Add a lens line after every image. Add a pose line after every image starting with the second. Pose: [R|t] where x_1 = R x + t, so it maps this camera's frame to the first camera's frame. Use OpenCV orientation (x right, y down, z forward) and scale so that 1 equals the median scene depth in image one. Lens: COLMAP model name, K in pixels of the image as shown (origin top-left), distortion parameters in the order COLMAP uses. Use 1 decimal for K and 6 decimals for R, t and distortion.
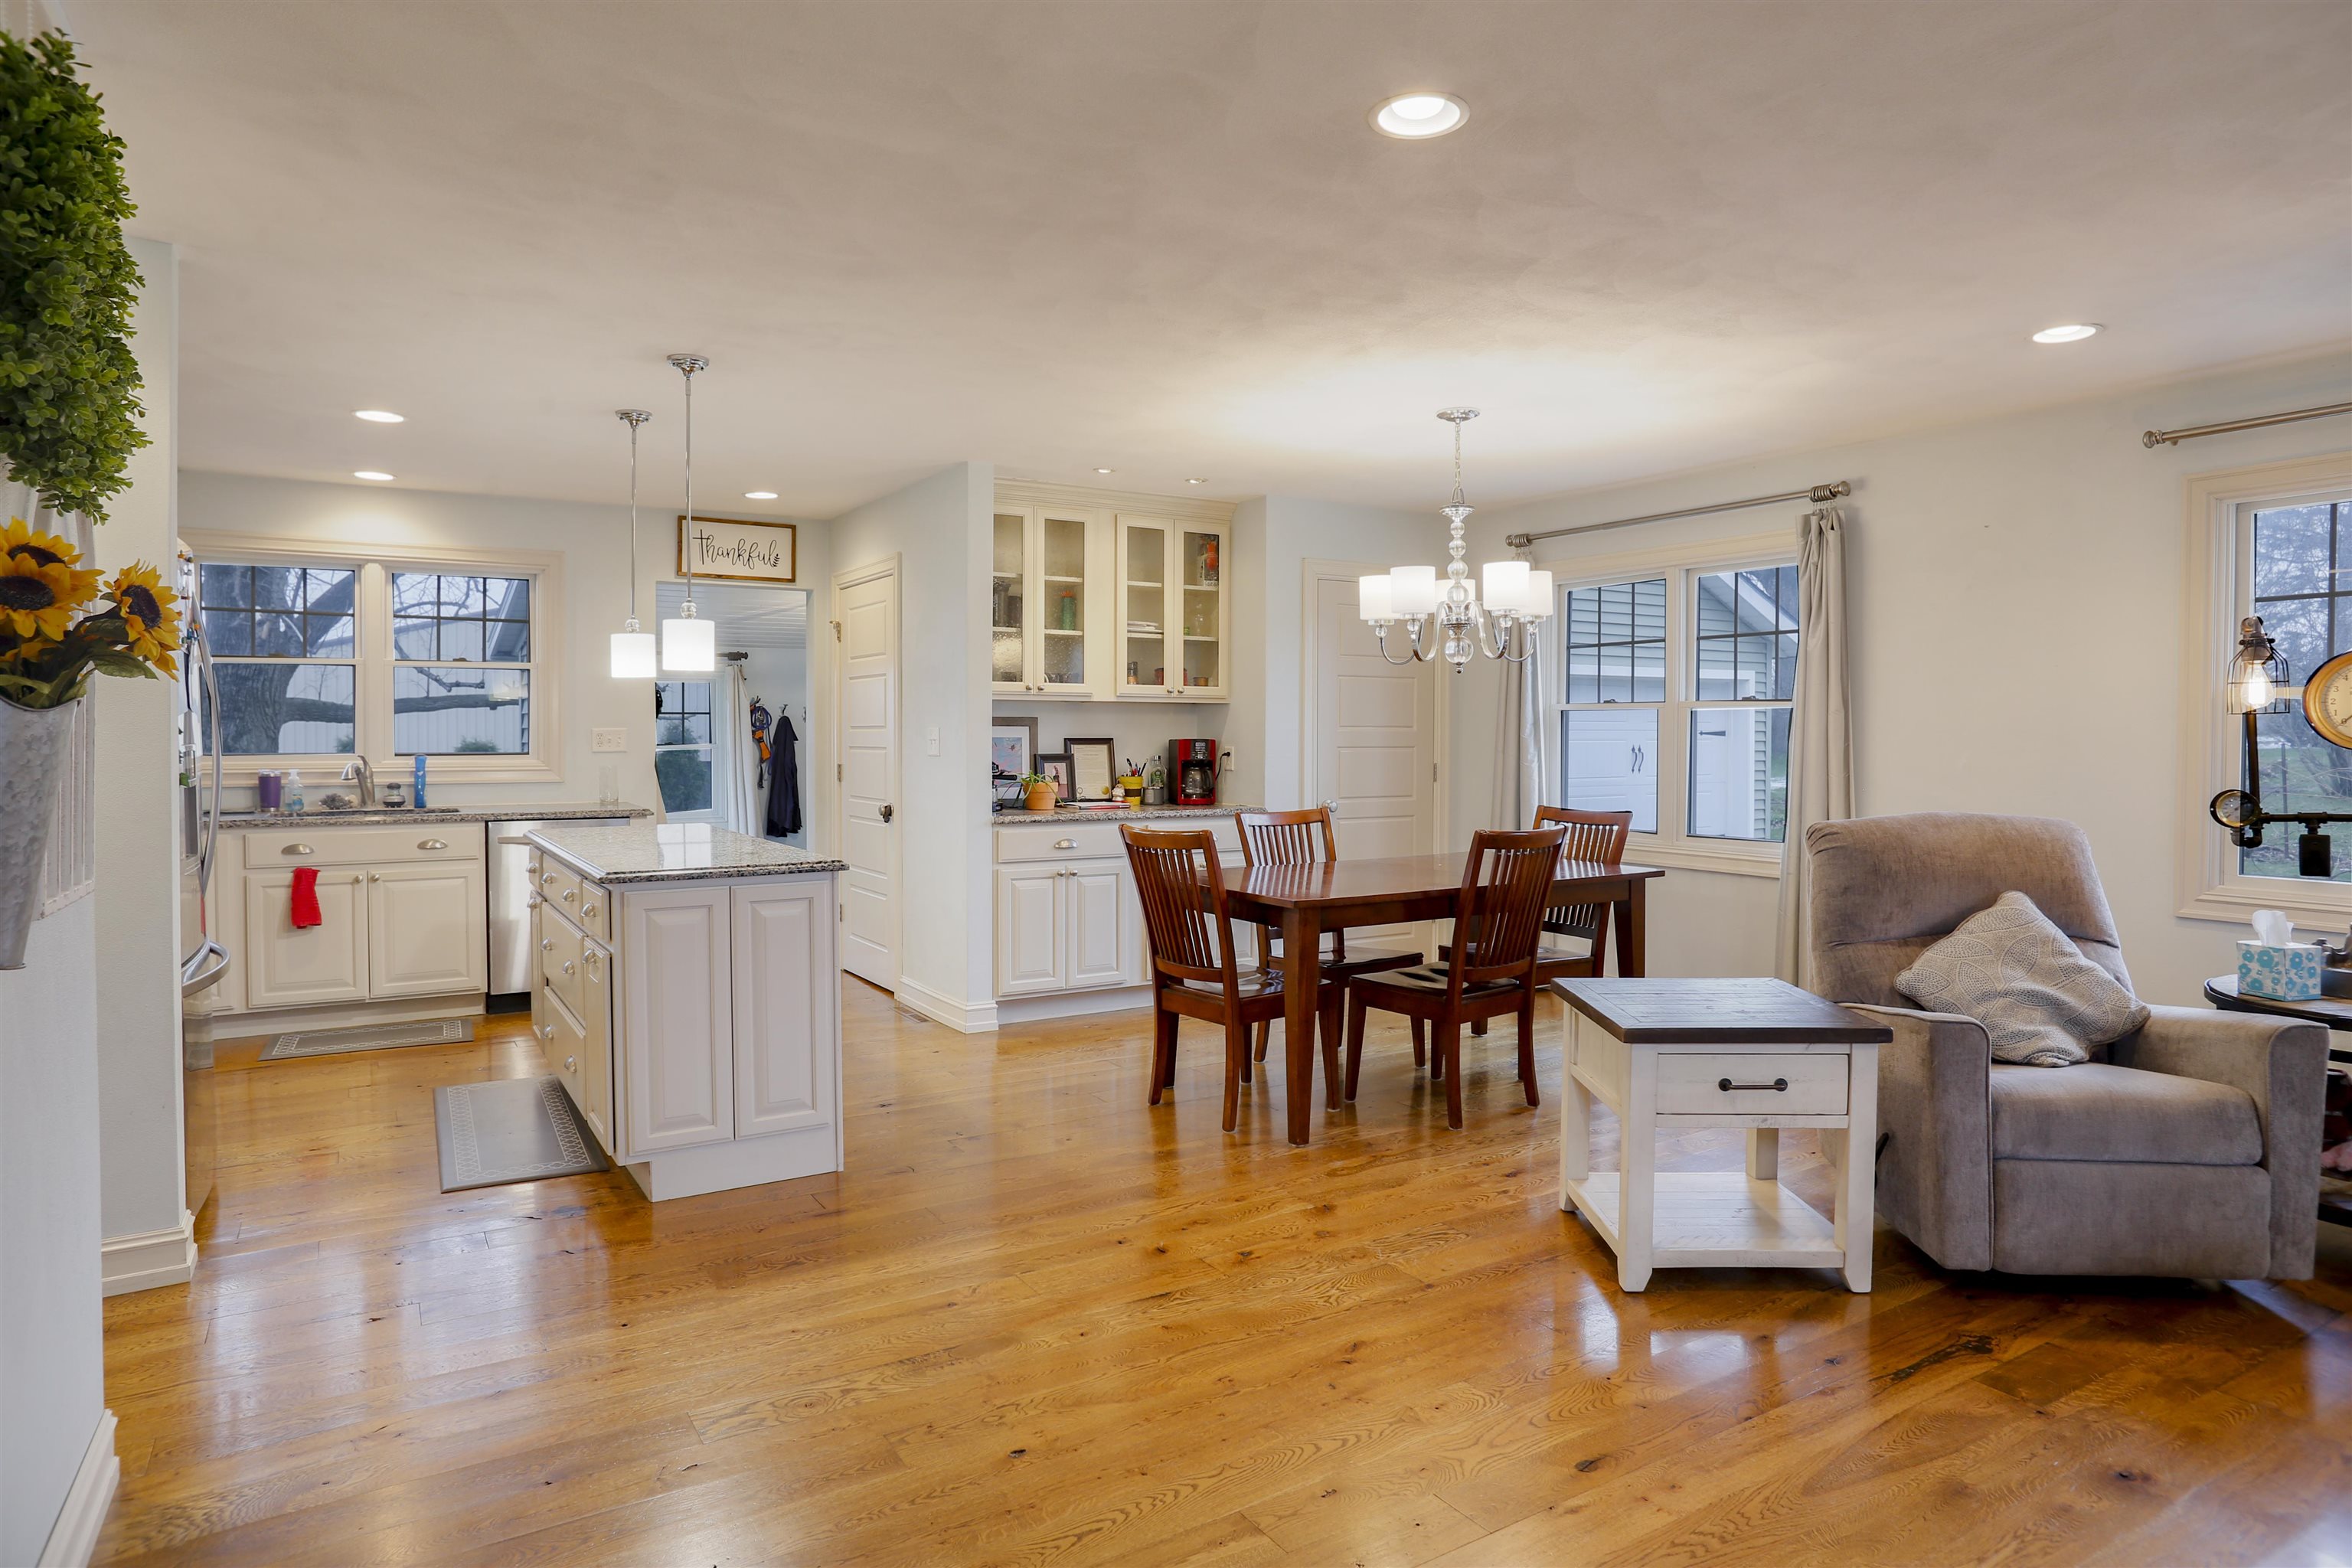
lens RADIAL K [[1342.1, 0, 1160.6], [0, 1342.1, 761.7], [0, 0, 1]] dist [-0.079222, 0.062040]
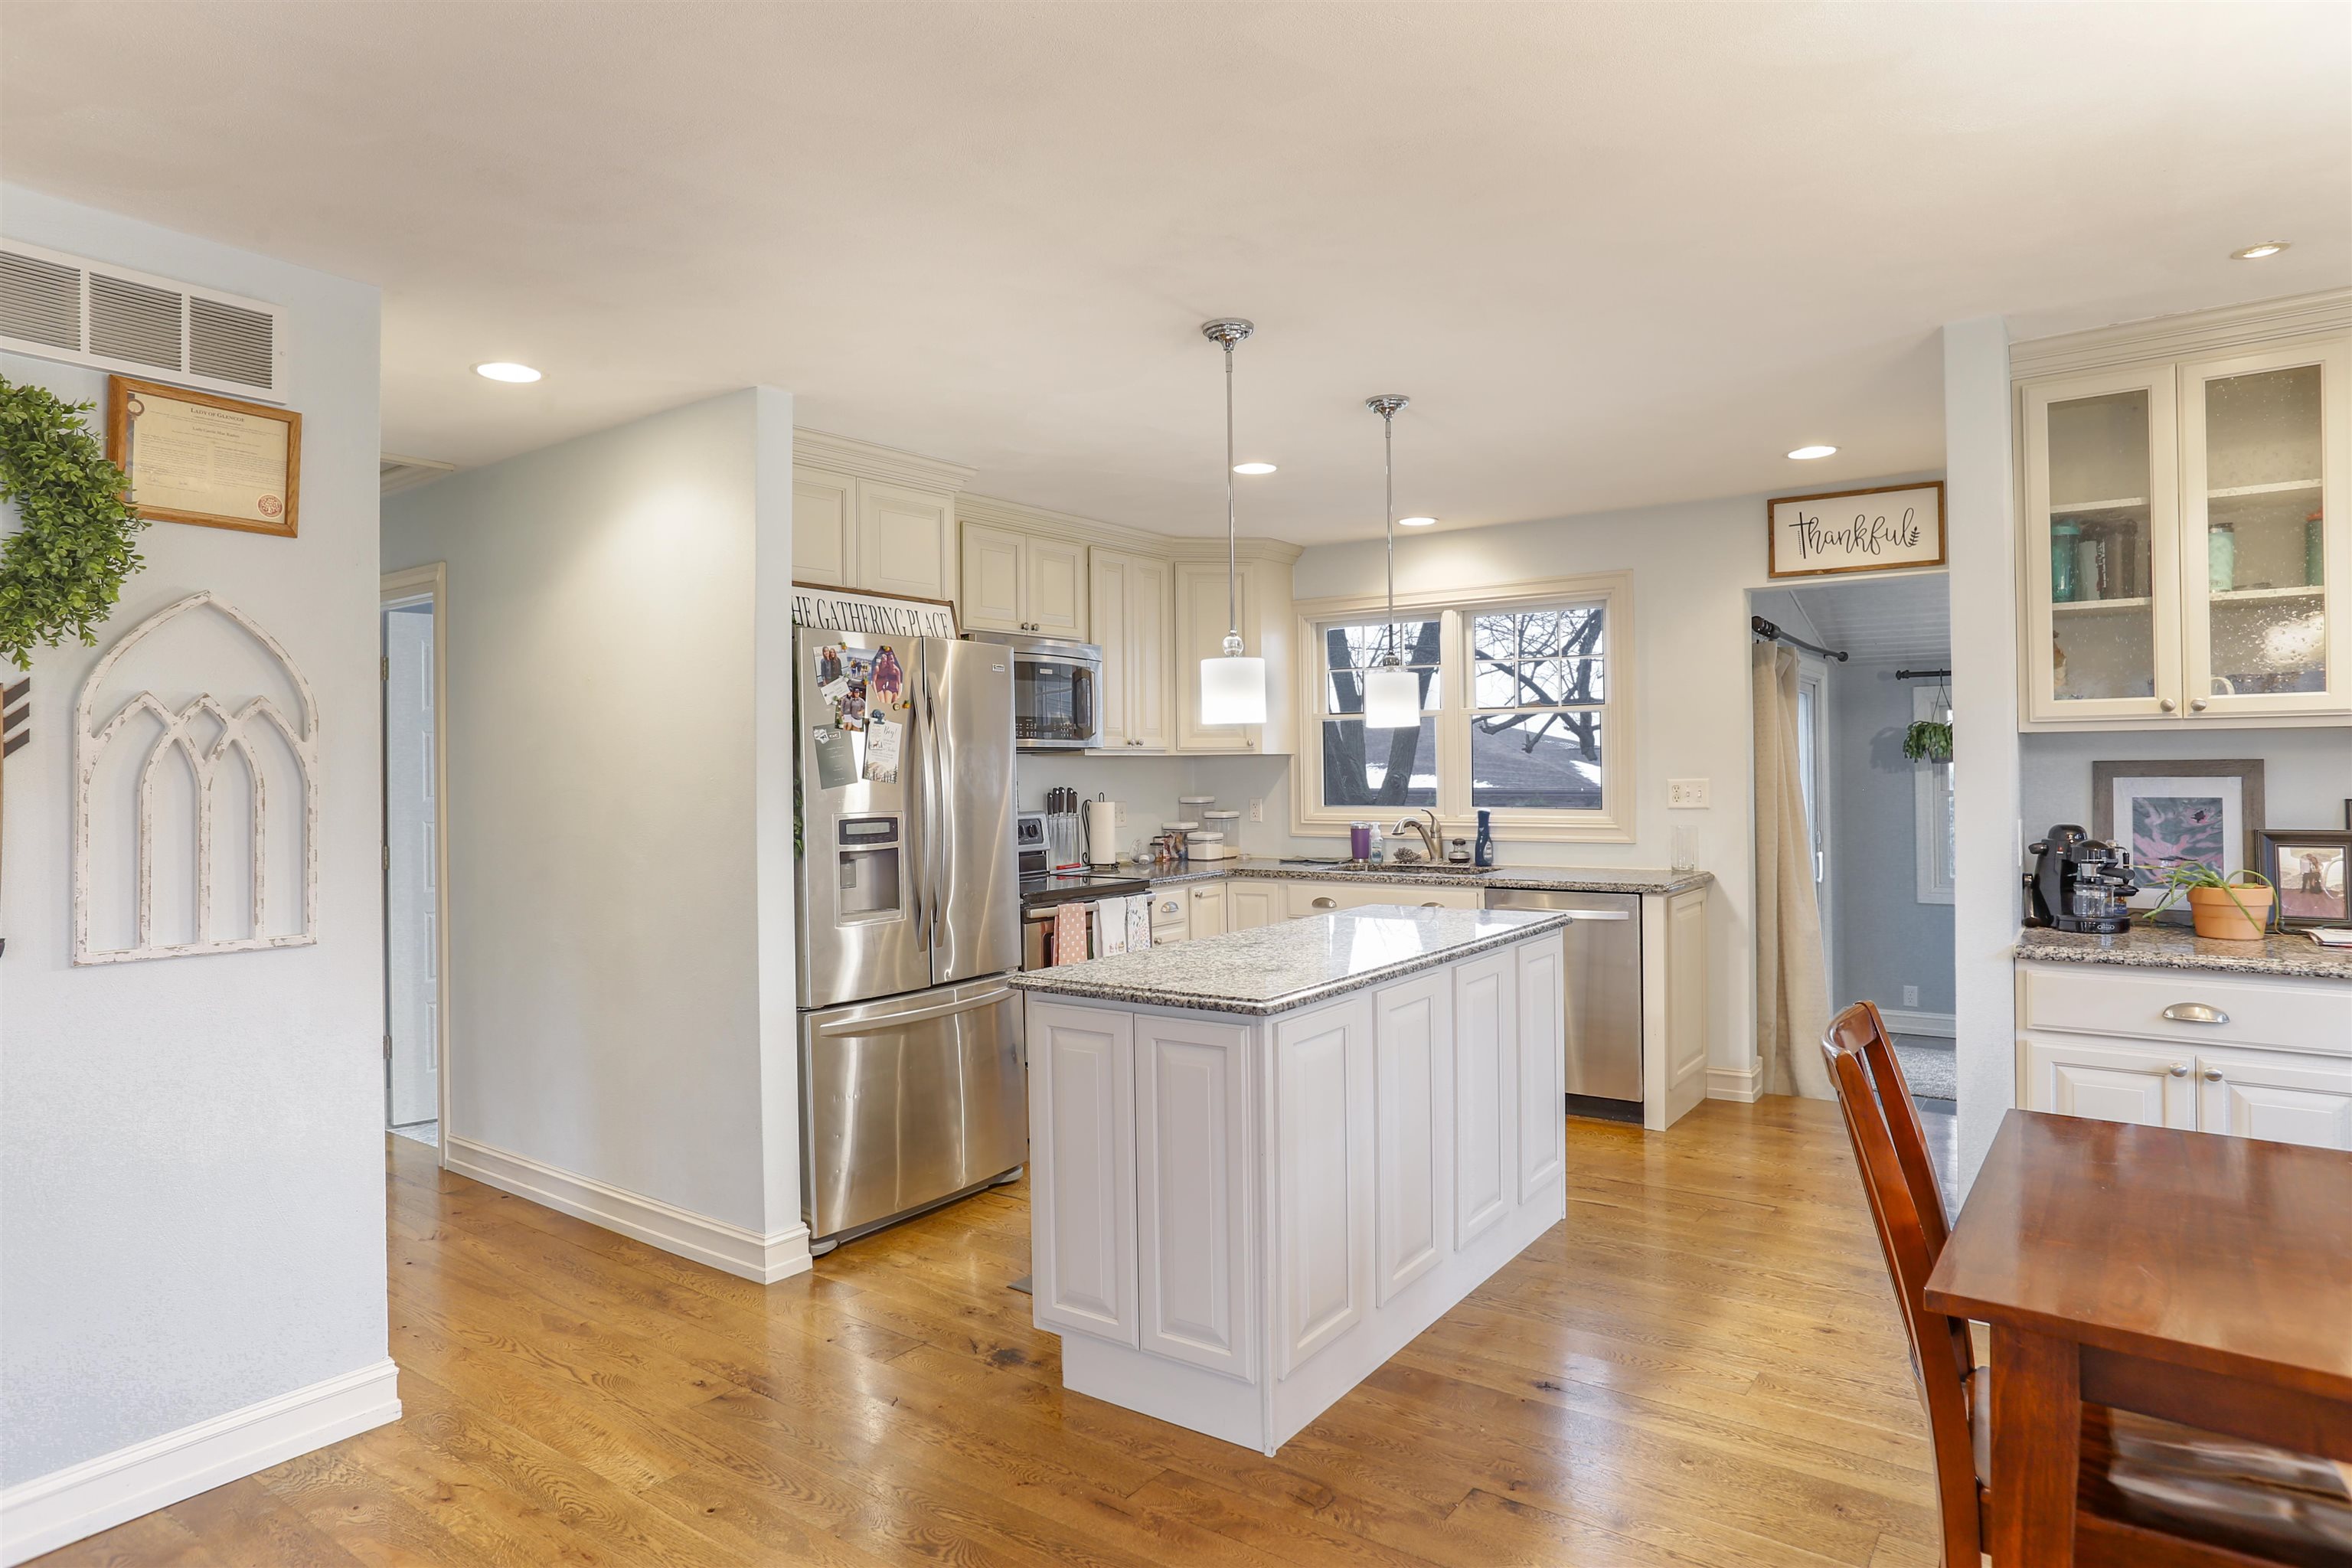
lens RADIAL K [[1342.1, 0, 1160.6], [0, 1342.1, 761.7], [0, 0, 1]] dist [-0.079222, 0.062040]
pose [[0.380534, -0.012818, -0.924678, 0.216941], [-0.008205, 0.999818, -0.017236, -0.019889], [0.924730, 0.014145, 0.380360, 0.411977]]
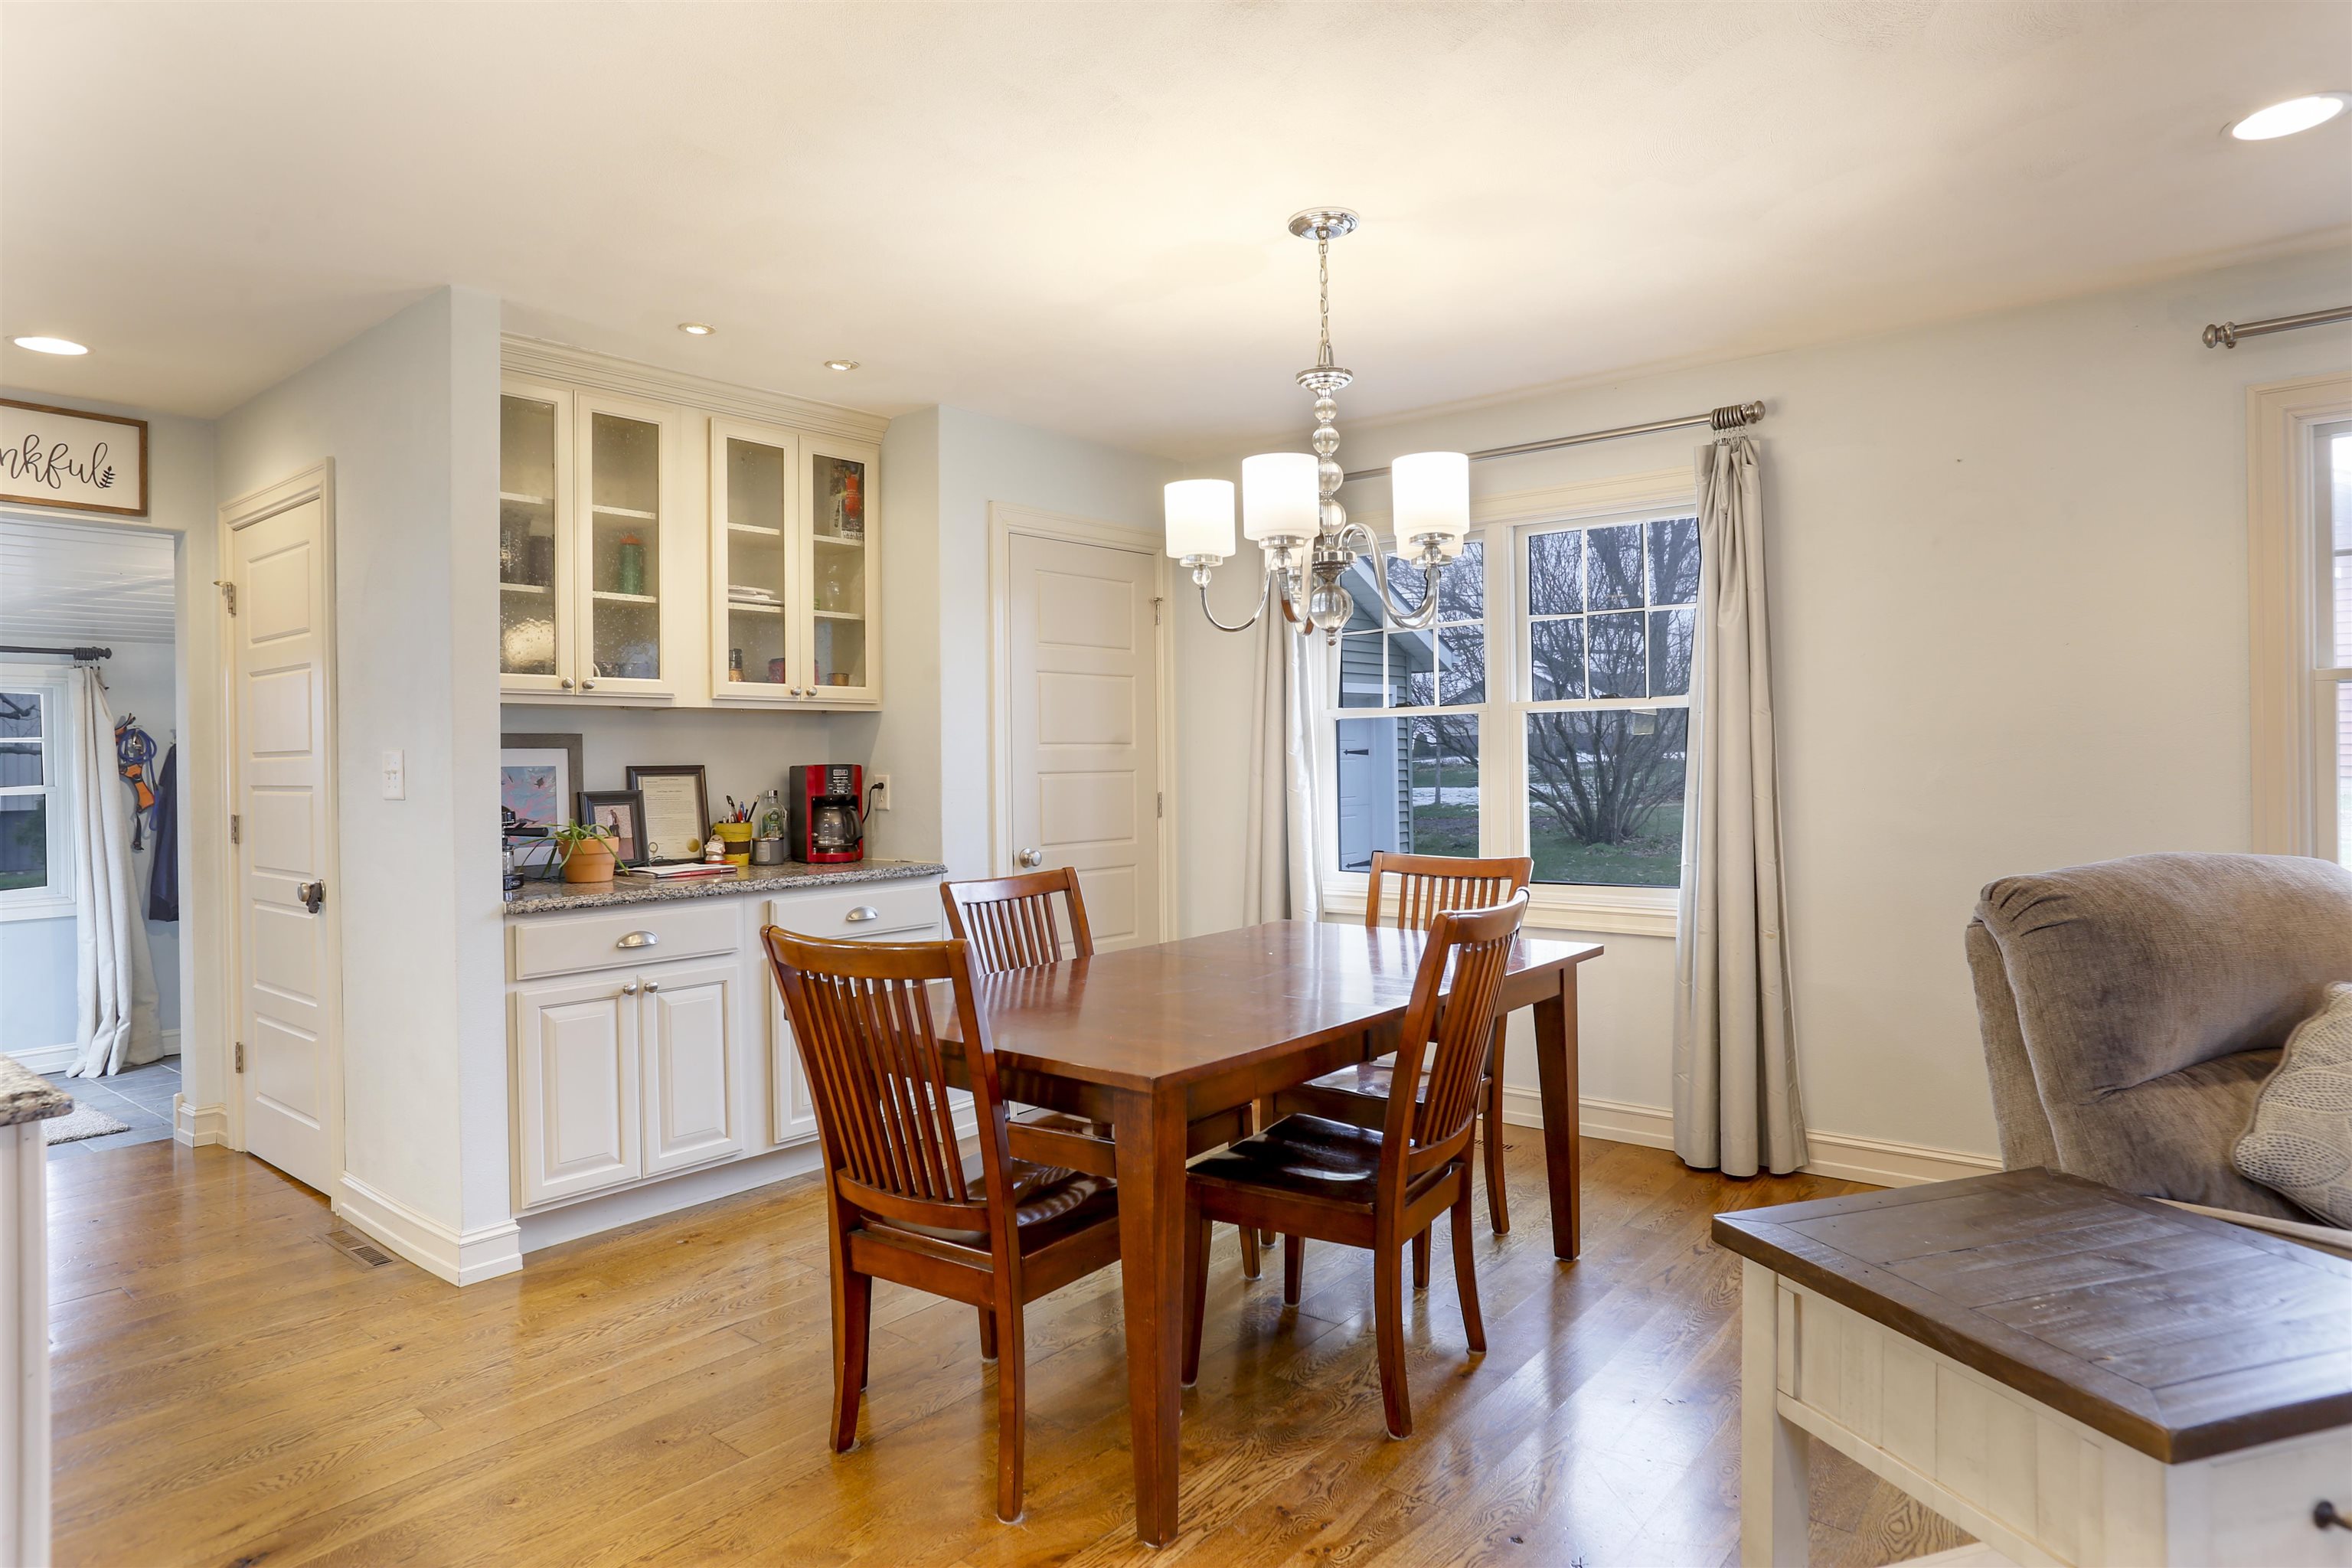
lens RADIAL K [[1342.1, 0, 1160.6], [0, 1342.1, 761.7], [0, 0, 1]] dist [-0.079222, 0.062040]
pose [[0.947064, -0.015324, 0.320678, -0.034175], [0.022071, 0.999605, -0.017415, -0.003166], [-0.320284, 0.023571, 0.947028, 0.325079]]
